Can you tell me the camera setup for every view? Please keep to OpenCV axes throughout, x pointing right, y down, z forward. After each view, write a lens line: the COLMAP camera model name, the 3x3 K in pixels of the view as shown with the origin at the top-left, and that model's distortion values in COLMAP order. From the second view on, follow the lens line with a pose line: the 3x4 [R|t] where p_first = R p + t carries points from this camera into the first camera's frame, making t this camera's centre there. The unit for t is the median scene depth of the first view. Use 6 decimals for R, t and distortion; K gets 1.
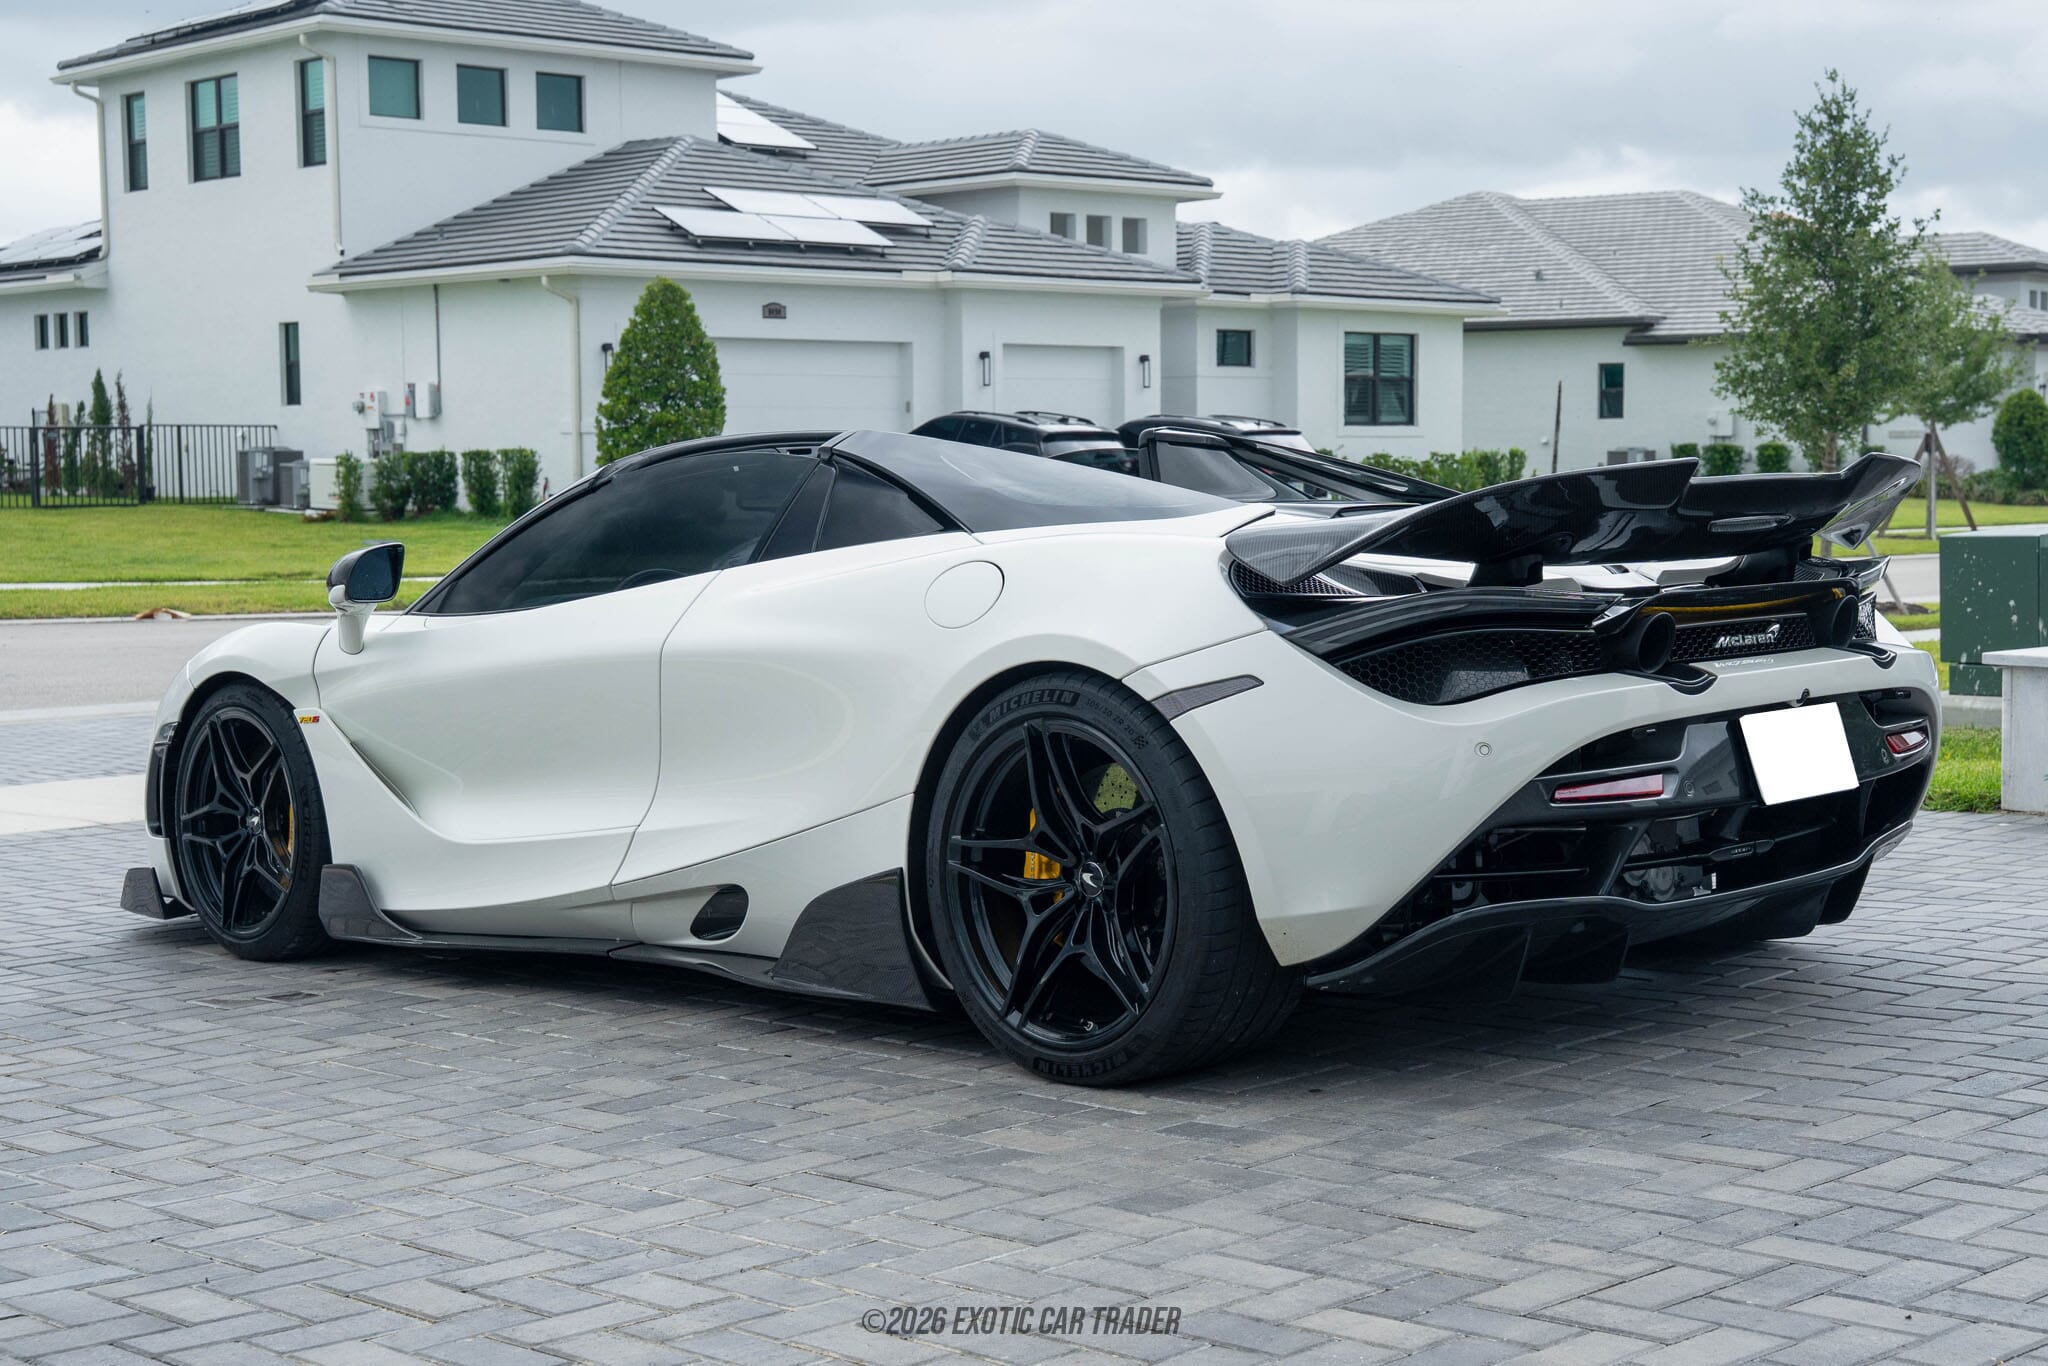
lens RADIAL K [[3184.5, 0, 1024.9], [0, 3184.5, 675.4], [0, 0, 1]] dist [0.113771, 0.000000]
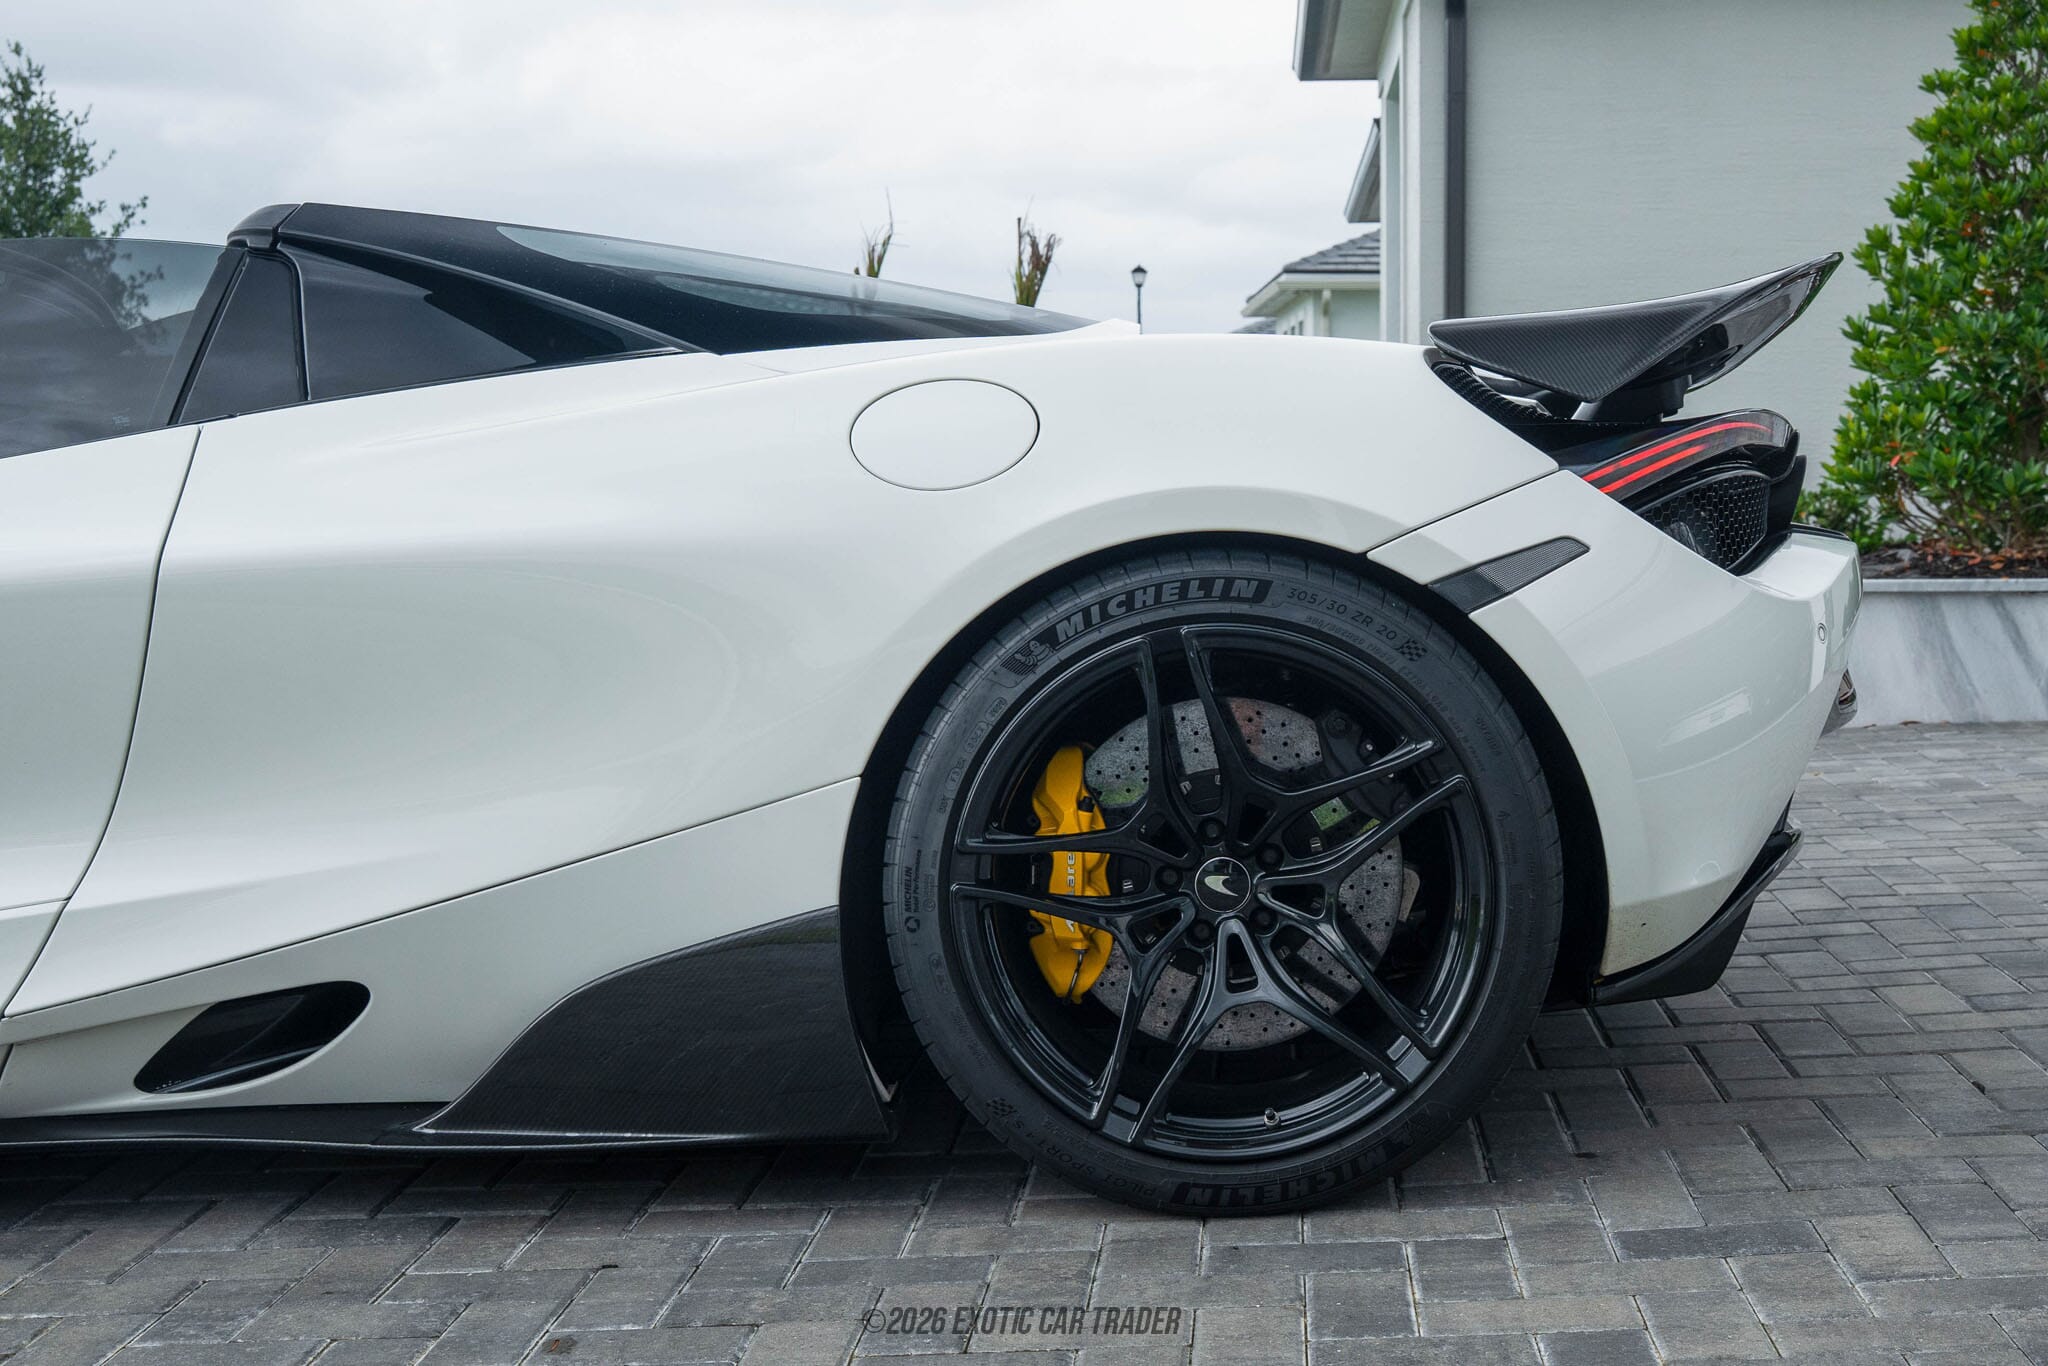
lens RADIAL K [[2846.4, 0, 1046.7], [0, 2846.4, 676.4], [0, 0, 1]] dist [-0.057999, 0.000000]
pose [[0.708581, -0.047919, 0.704000, -0.384904], [0.055459, 0.998387, 0.012137, 0.014541], [-0.703446, 0.030443, 0.710096, 0.616836]]
